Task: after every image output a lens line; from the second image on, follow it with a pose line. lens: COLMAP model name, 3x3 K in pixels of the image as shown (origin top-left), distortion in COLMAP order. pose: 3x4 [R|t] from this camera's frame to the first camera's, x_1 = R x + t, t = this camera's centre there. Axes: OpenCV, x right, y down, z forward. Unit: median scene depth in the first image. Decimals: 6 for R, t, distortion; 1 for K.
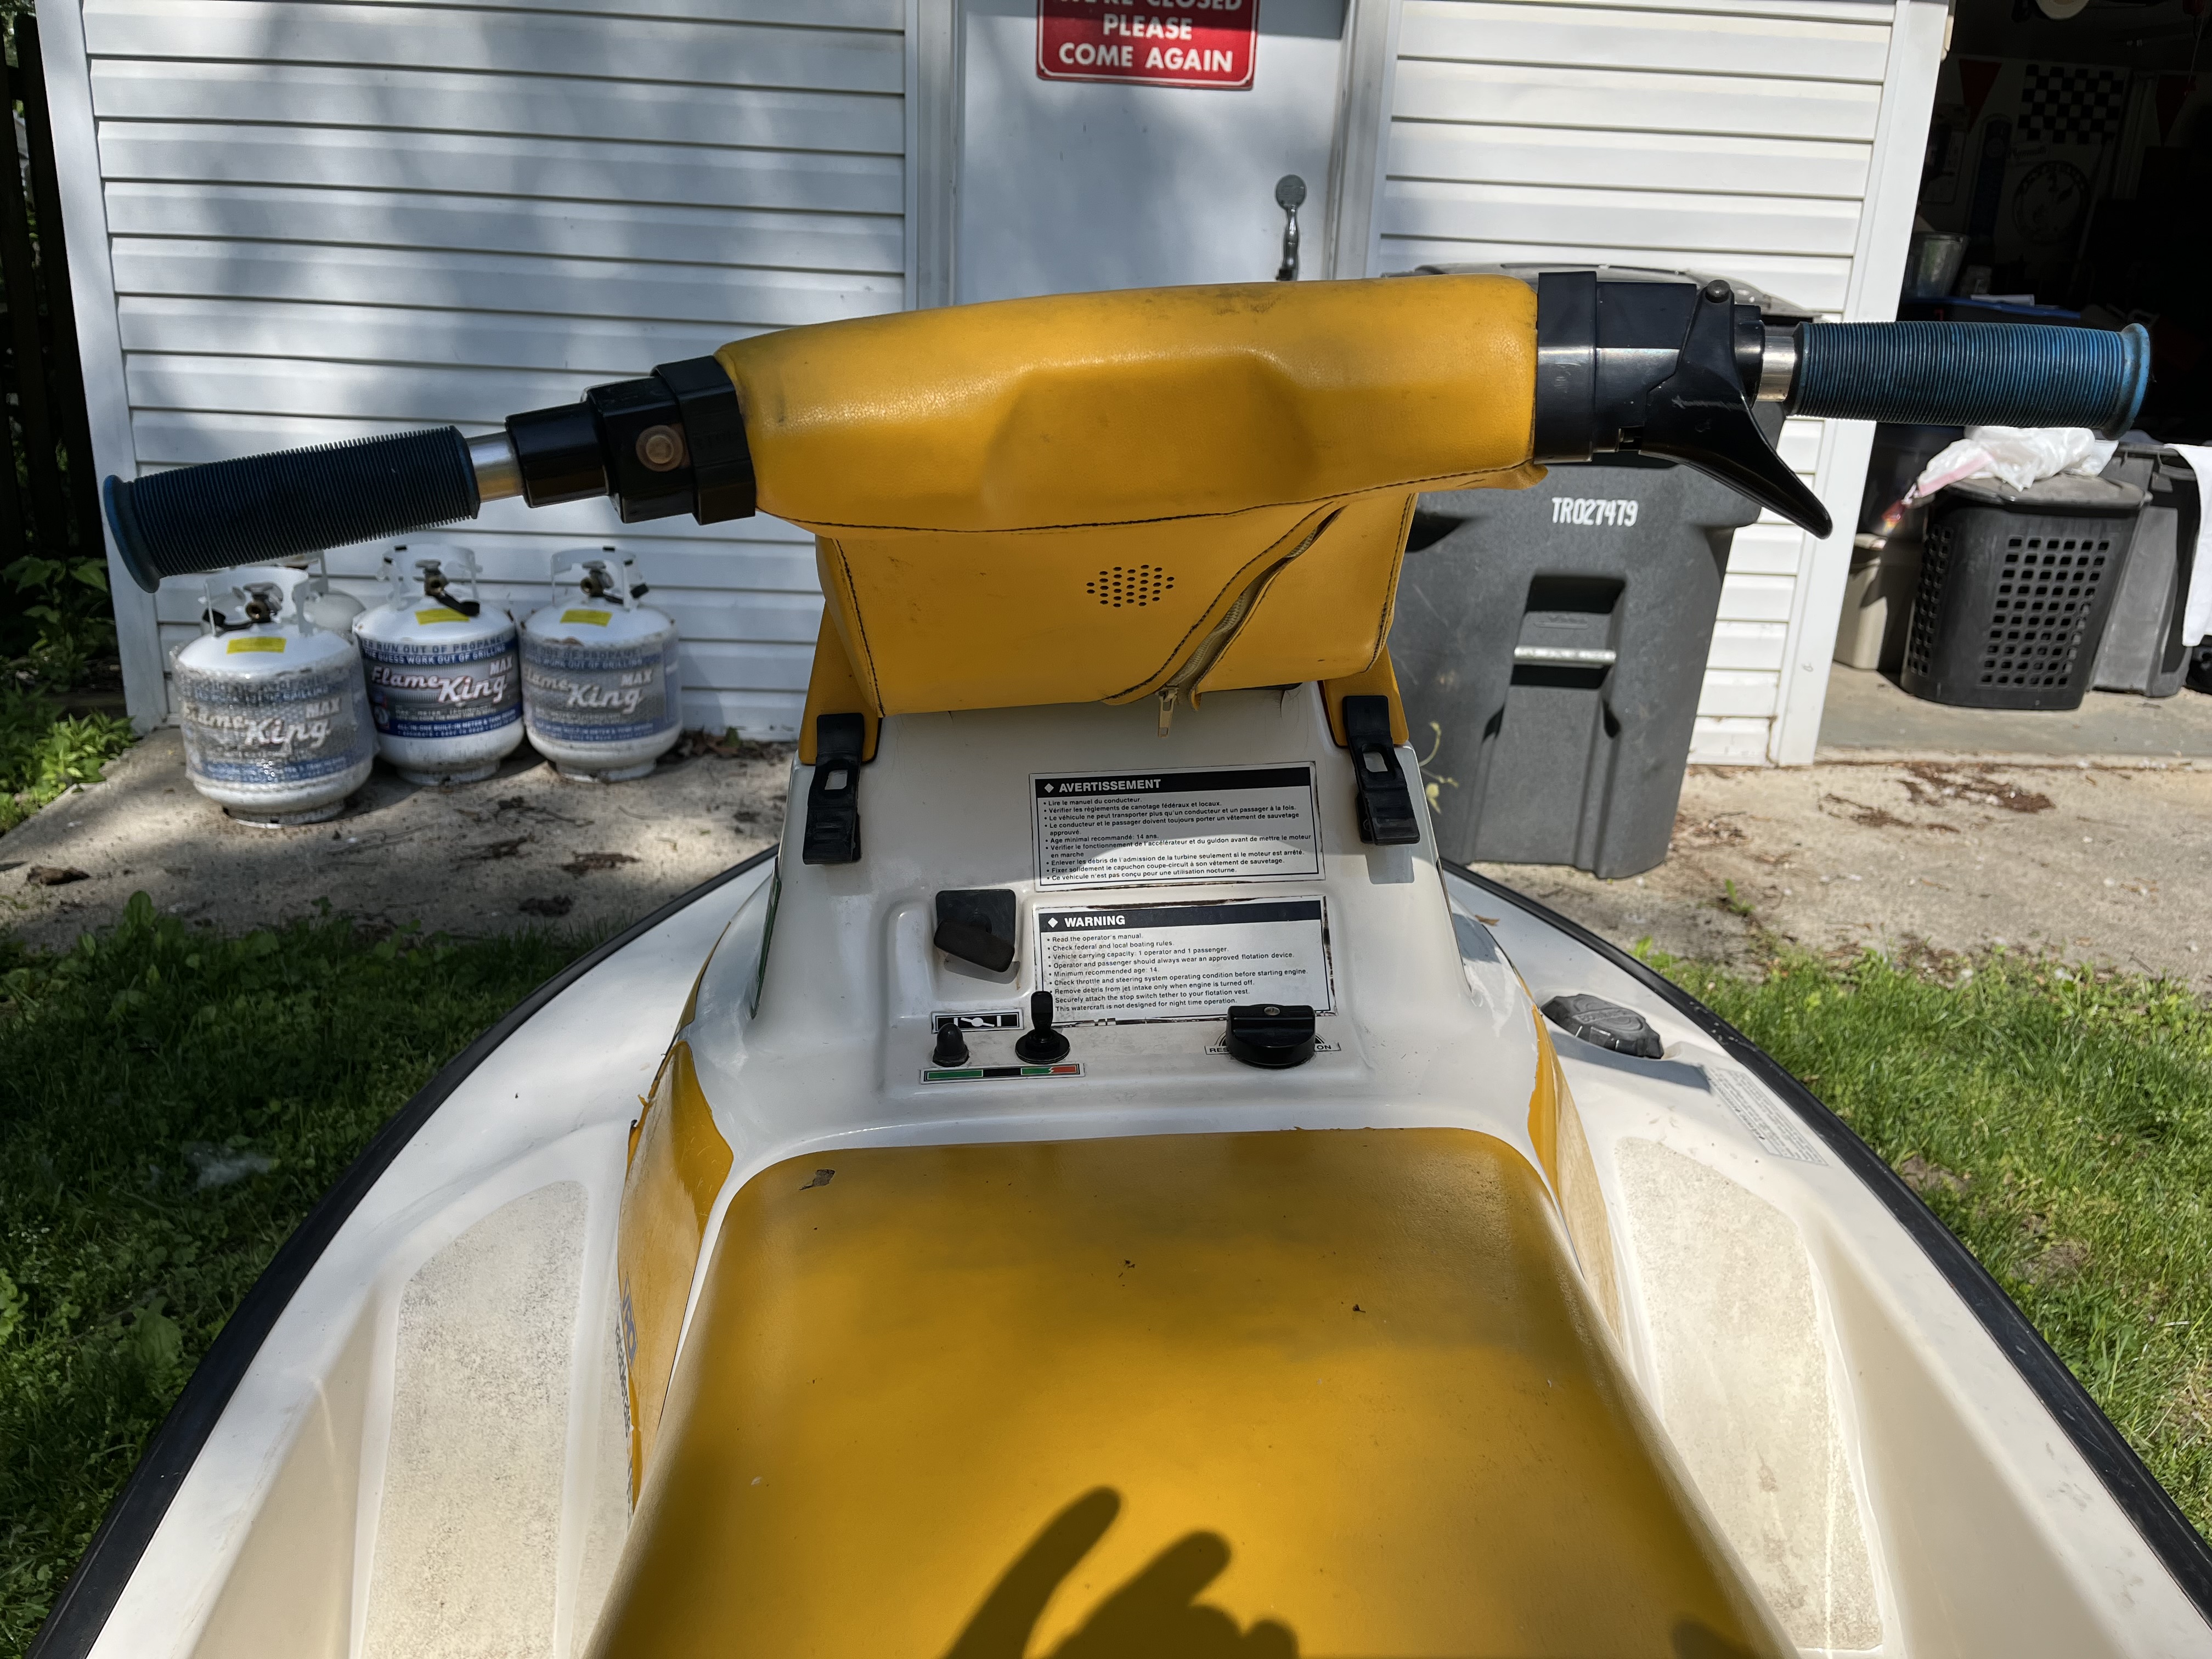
lens RADIAL K [[1695.8, 0, 1113.4], [0, 1695.8, 837.7], [0, 0, 1]] dist [0.048836, -0.059237]
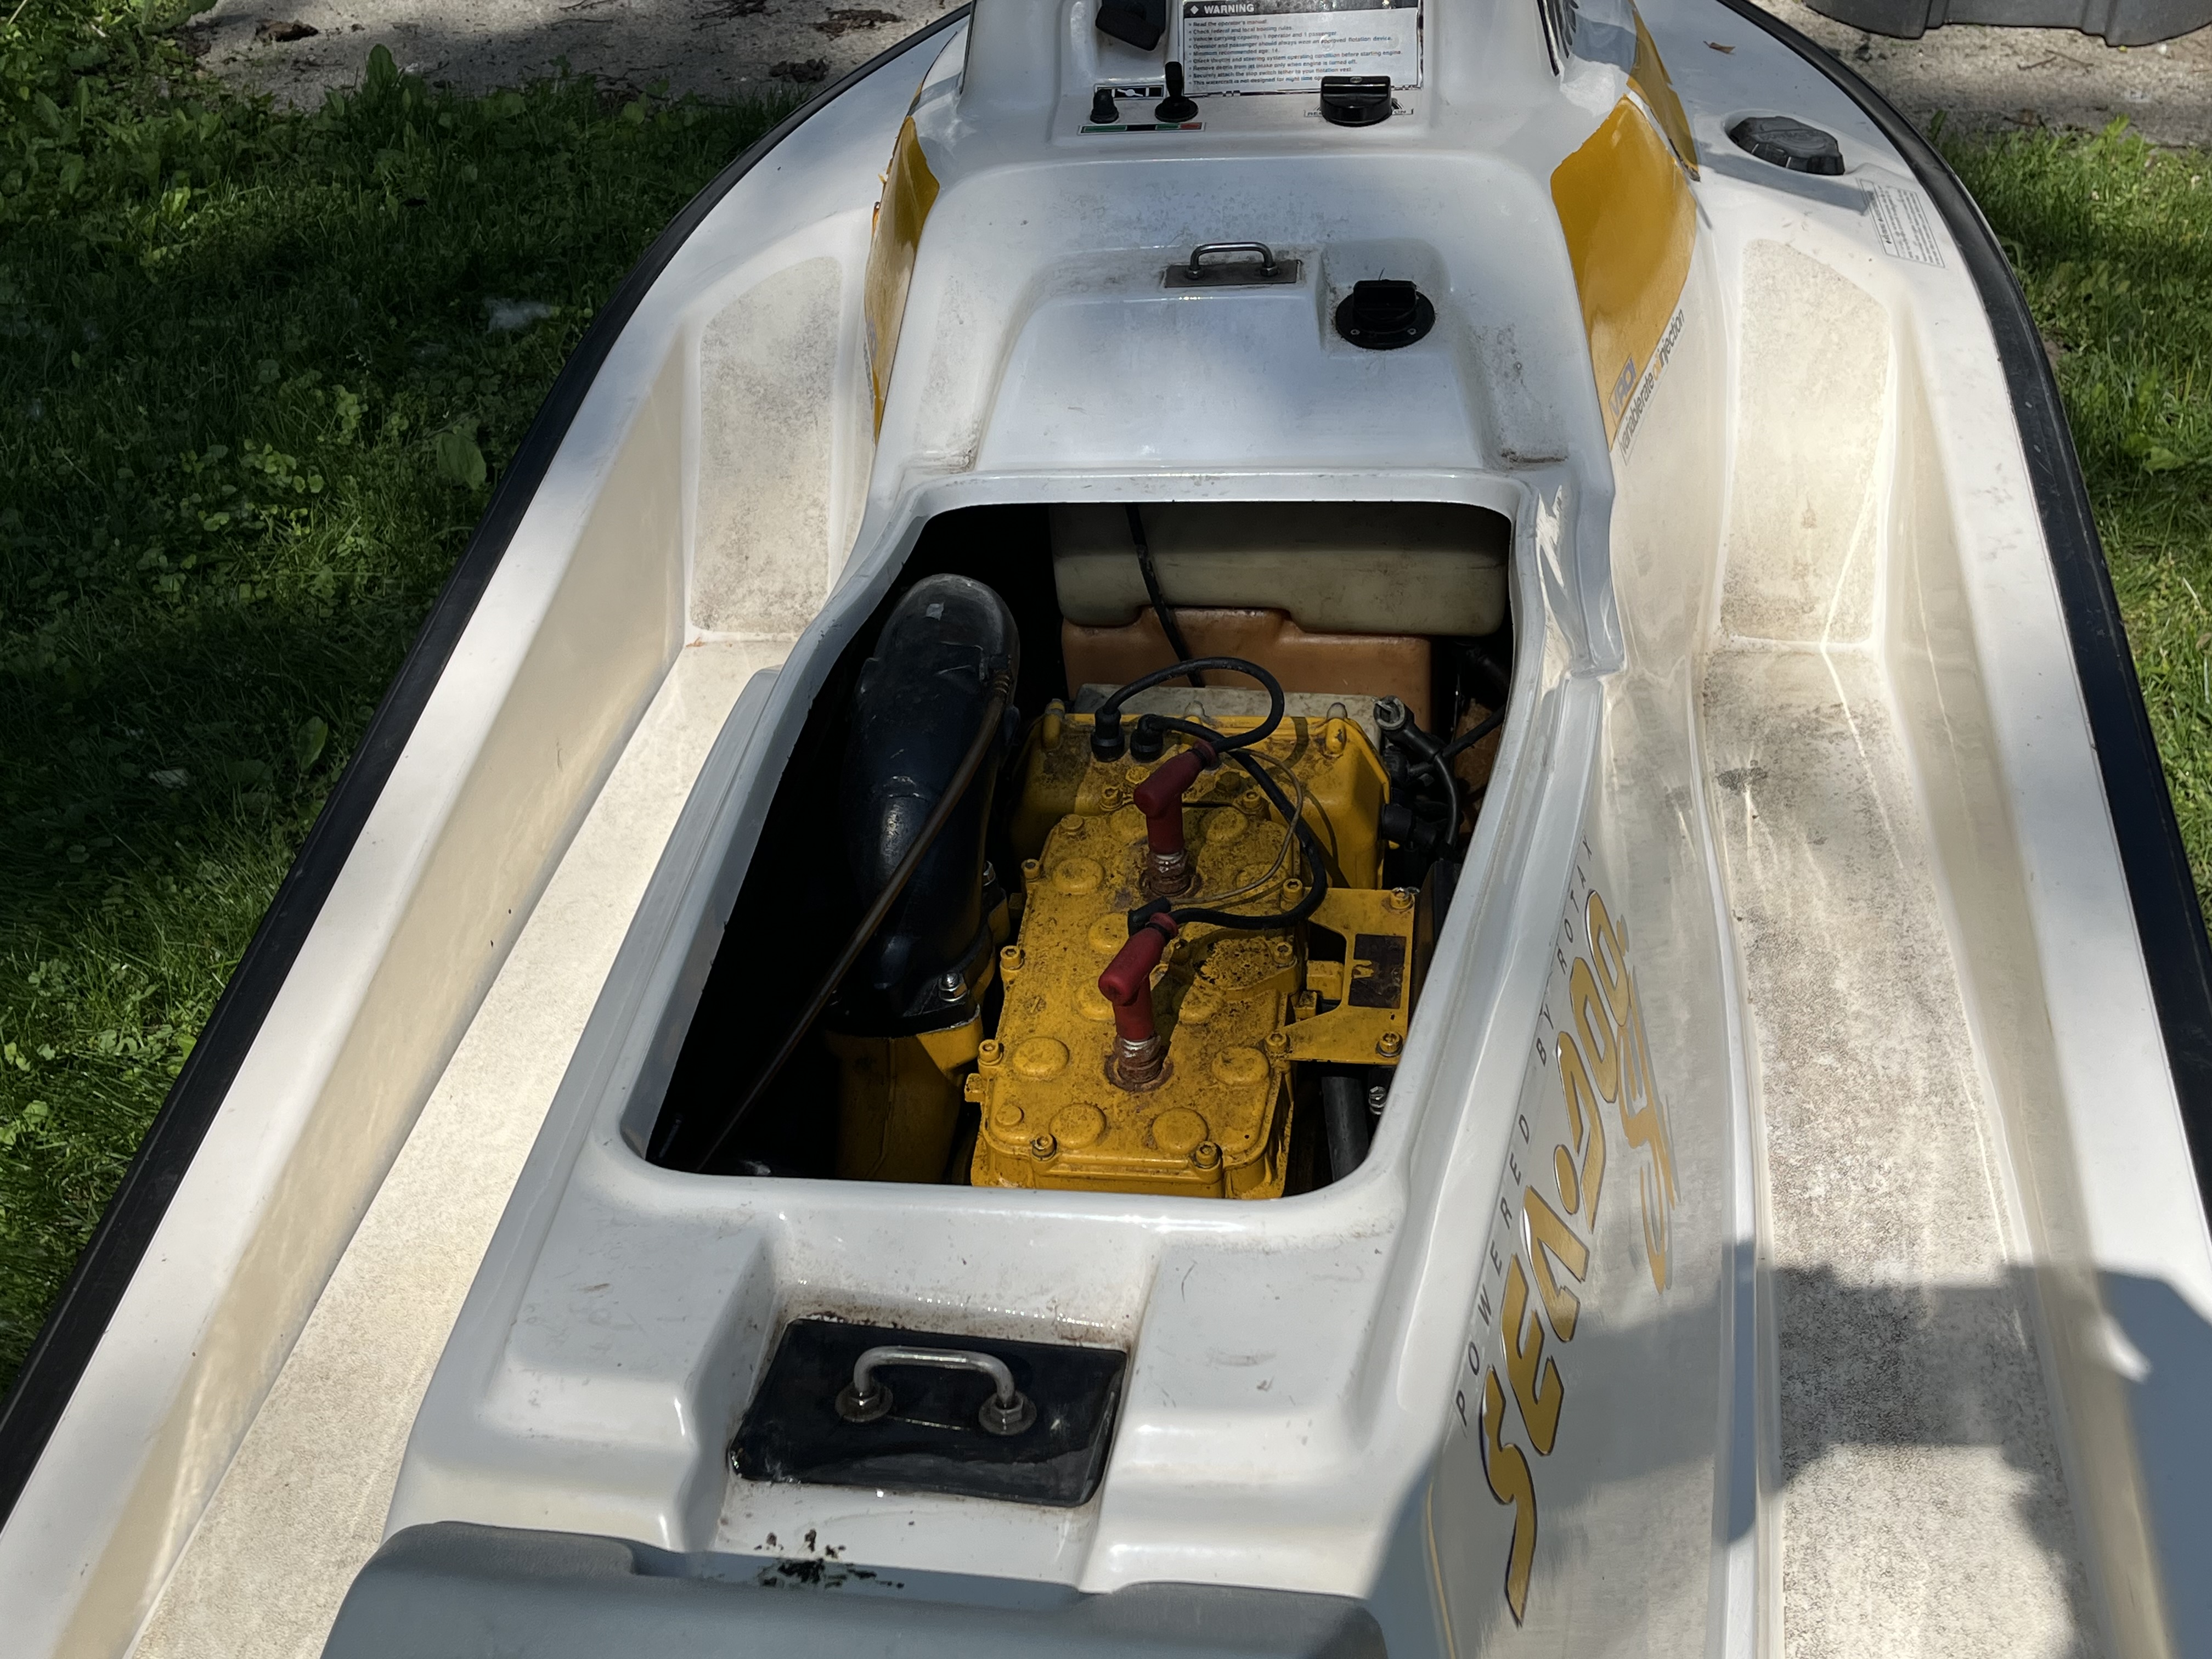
lens RADIAL K [[2423.4, 0, 1094.9], [0, 2423.4, 817.0], [0, 0, 1]] dist [0.076226, -0.156019]
pose [[0.979117, 0.065202, -0.192558, 0.077476], [-0.002877, 0.951522, 0.307567, 0.018033], [0.203277, -0.300590, 0.931839, -0.236781]]
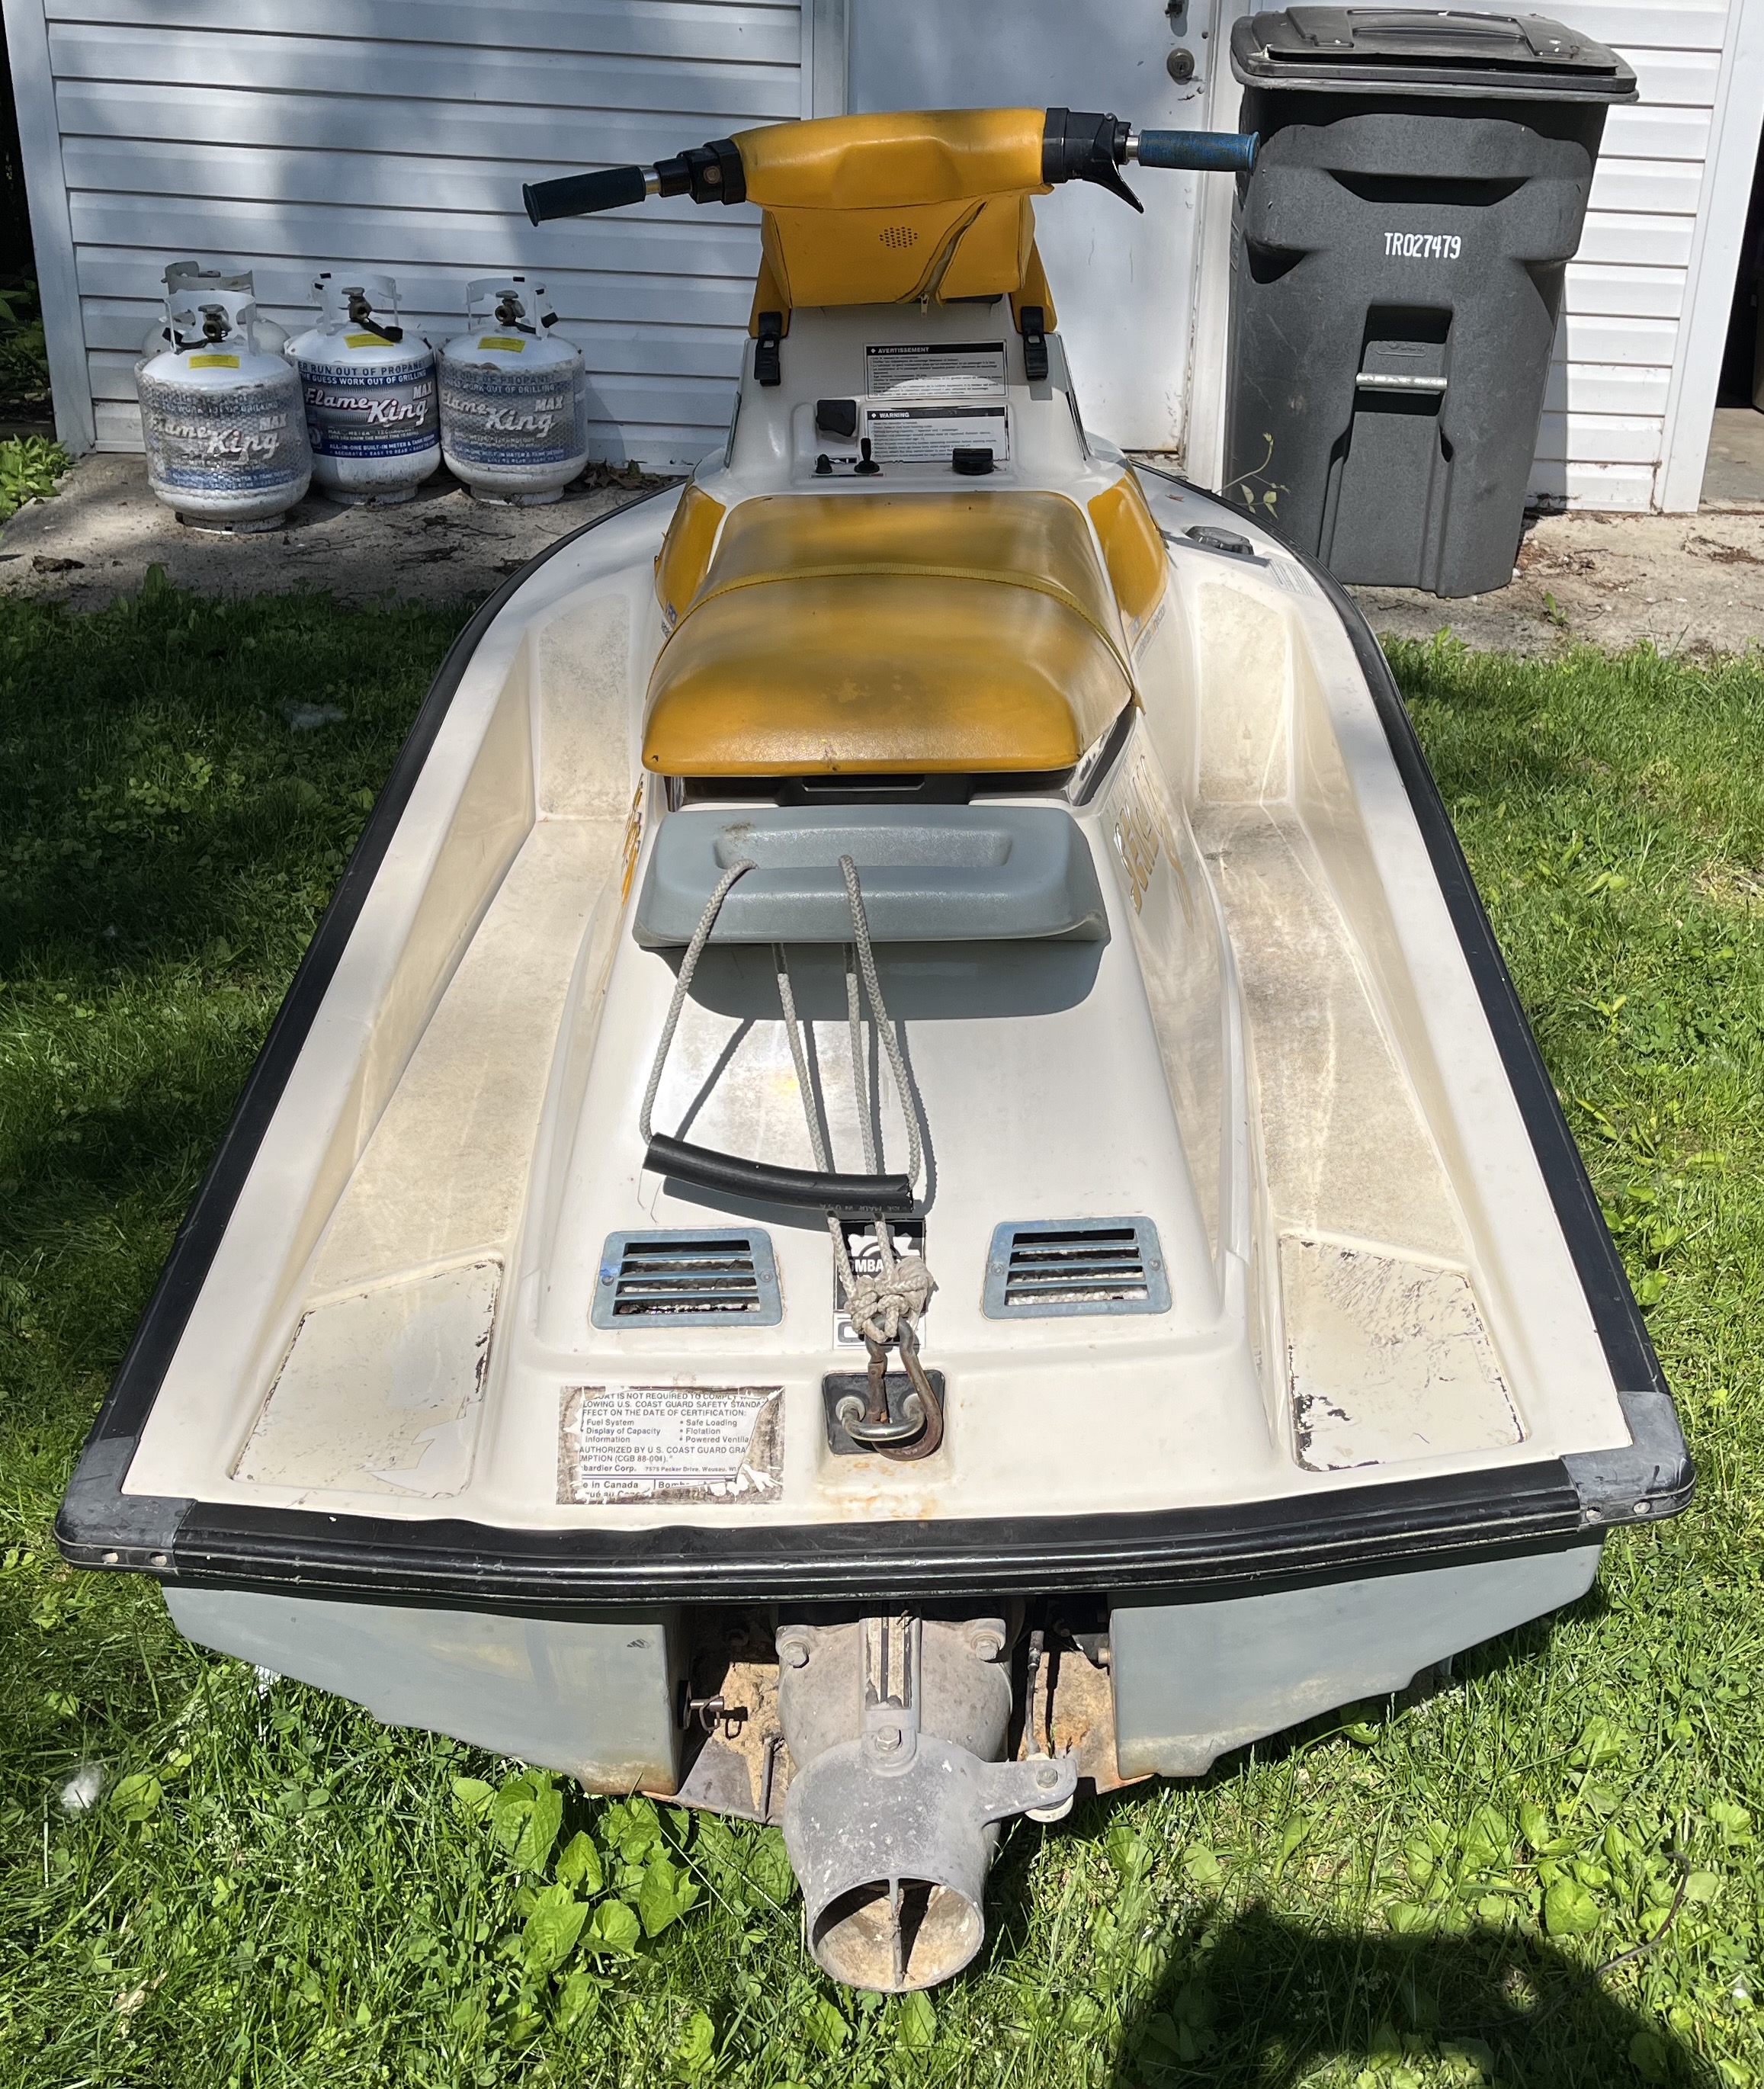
lens RADIAL K [[2334.9, 0, 1053.8], [0, 2334.9, 985.9], [0, 0, 1]] dist [0.056093, -0.057089]
pose [[0.999850, 0.011108, -0.013267, 0.065724], [-0.009700, 0.994750, 0.101874, 0.128878], [0.014329, -0.101730, 0.994709, -0.548332]]
